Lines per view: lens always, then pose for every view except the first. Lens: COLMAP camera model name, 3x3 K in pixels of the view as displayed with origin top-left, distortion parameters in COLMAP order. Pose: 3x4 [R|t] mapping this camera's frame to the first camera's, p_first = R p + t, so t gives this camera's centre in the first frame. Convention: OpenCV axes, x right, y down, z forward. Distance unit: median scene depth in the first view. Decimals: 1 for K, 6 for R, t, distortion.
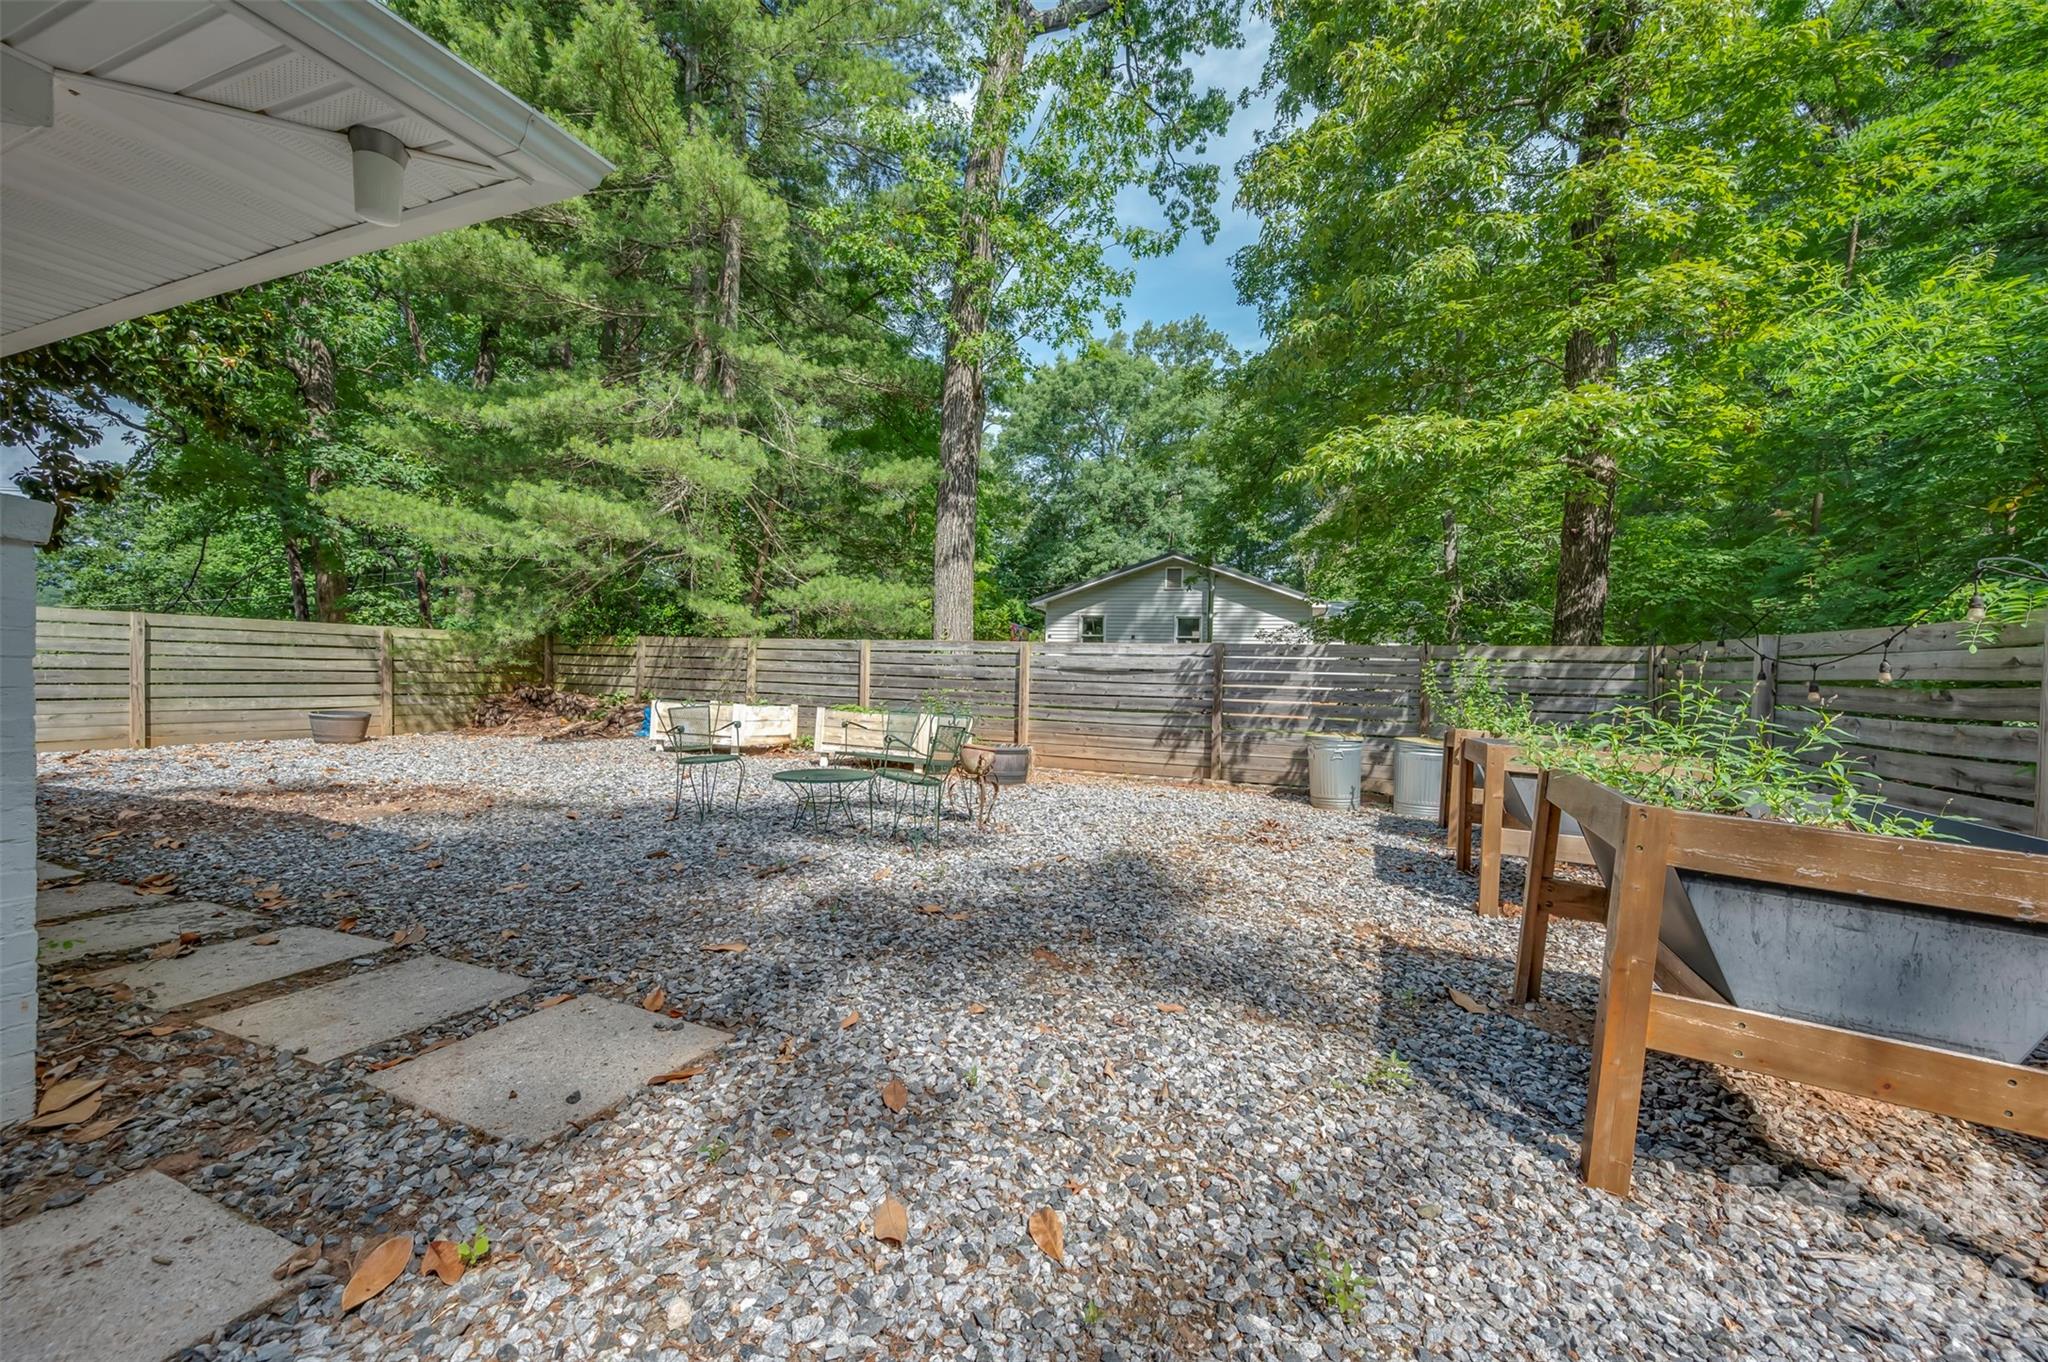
lens RADIAL K [[808.5, 0, 1017.0], [0, 808.5, 689.8], [0, 0, 1]] dist [0.000181, -0.000074]
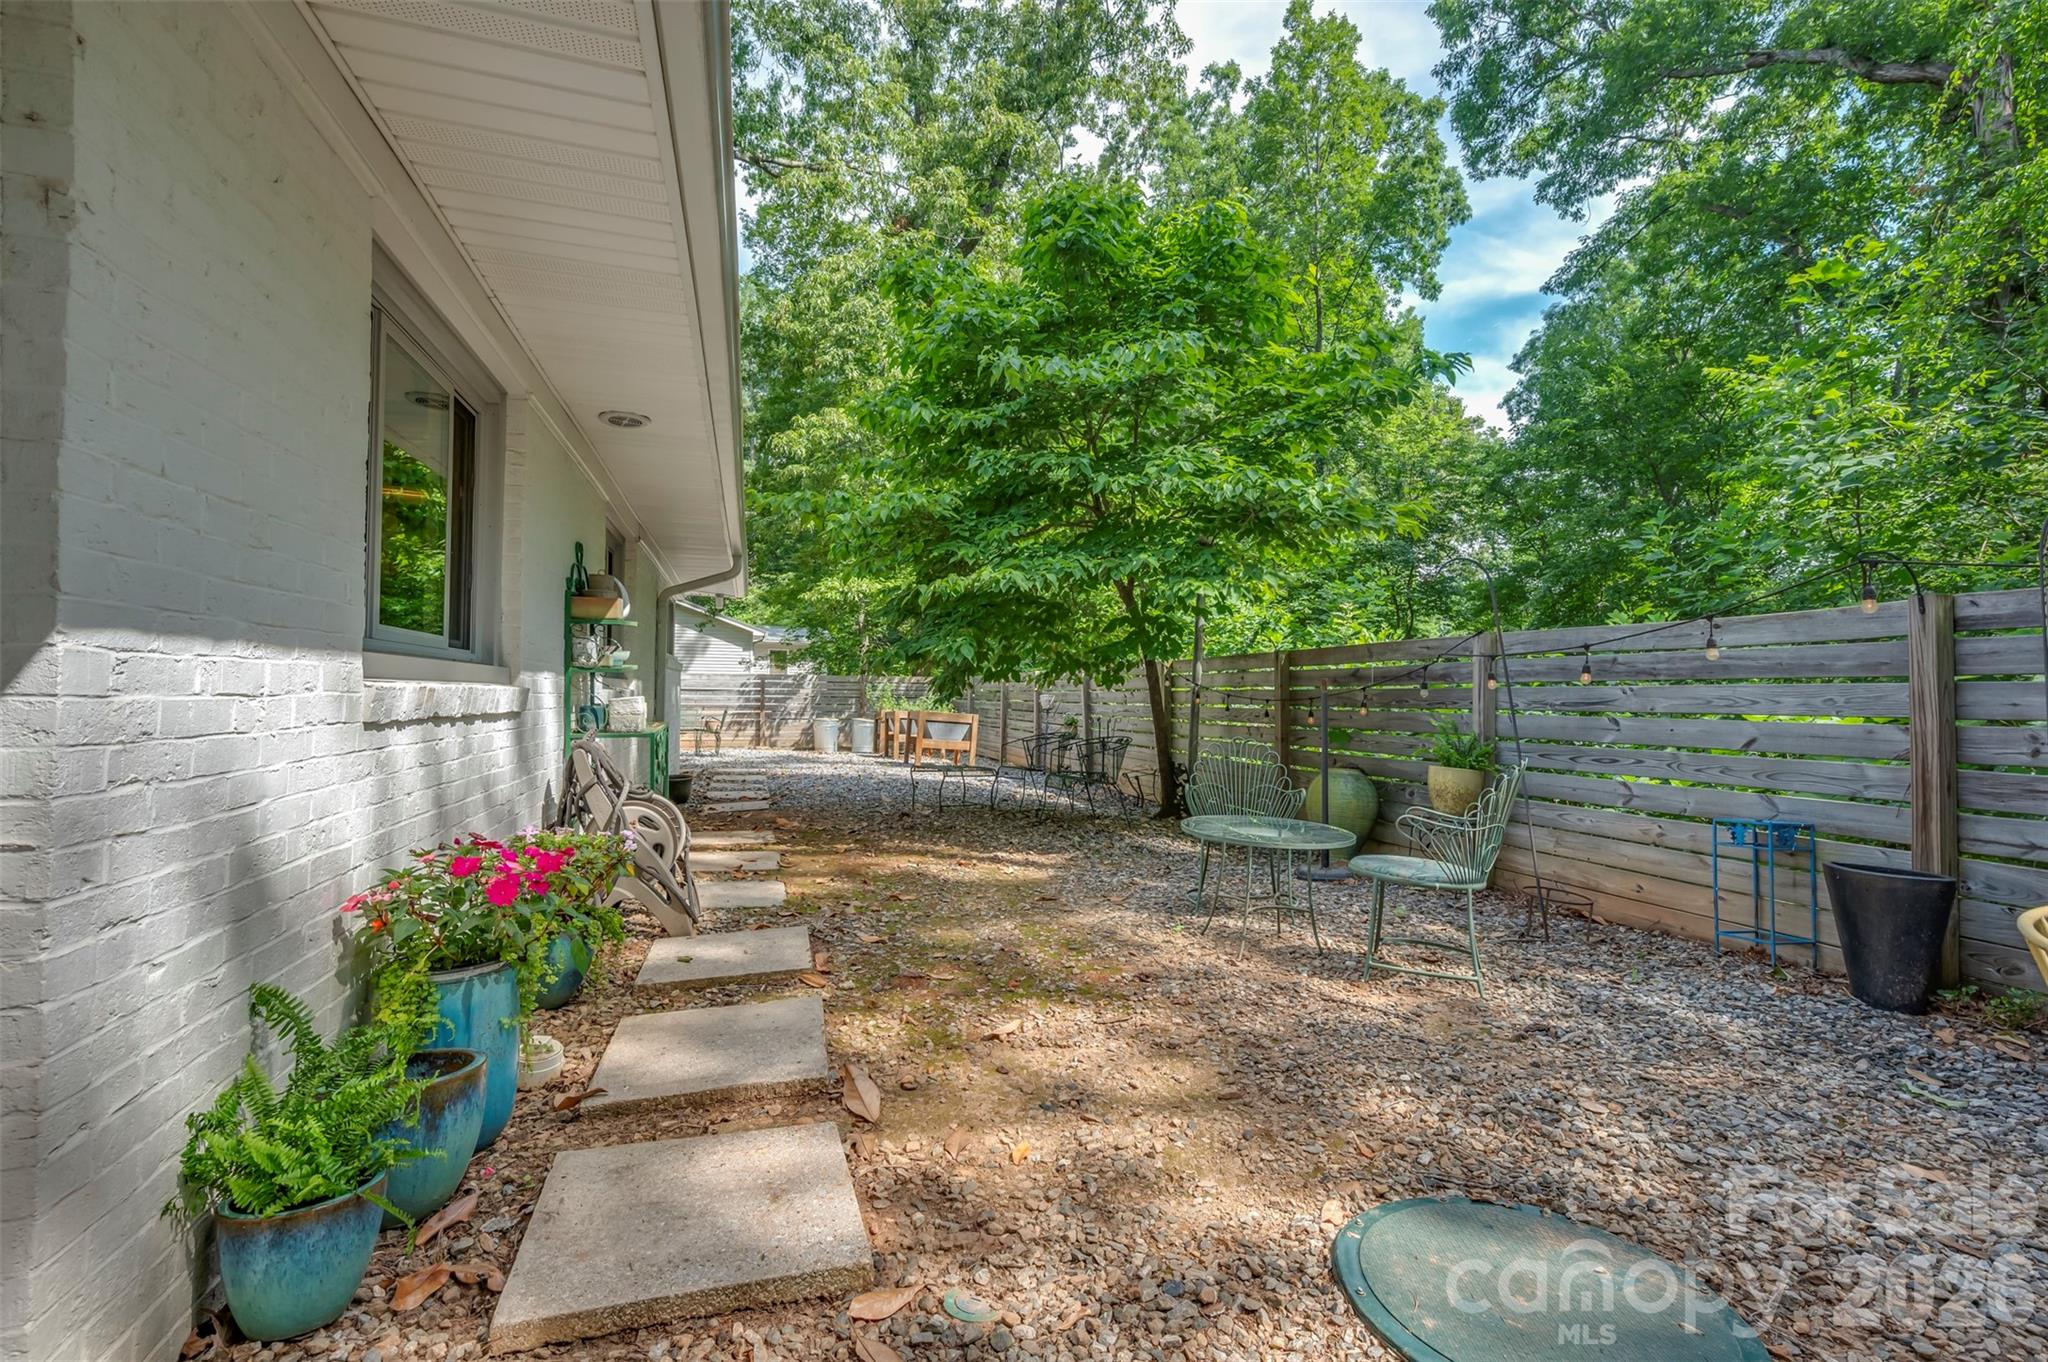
lens RADIAL K [[808.5, 0, 1017.0], [0, 808.5, 689.8], [0, 0, 1]] dist [0.000181, -0.000074]
pose [[0.756403, -0.002323, 0.654102, -0.544898], [0.010701, 0.999904, -0.008824, 0.002404], [-0.654019, 0.013675, 0.756355, -0.830841]]
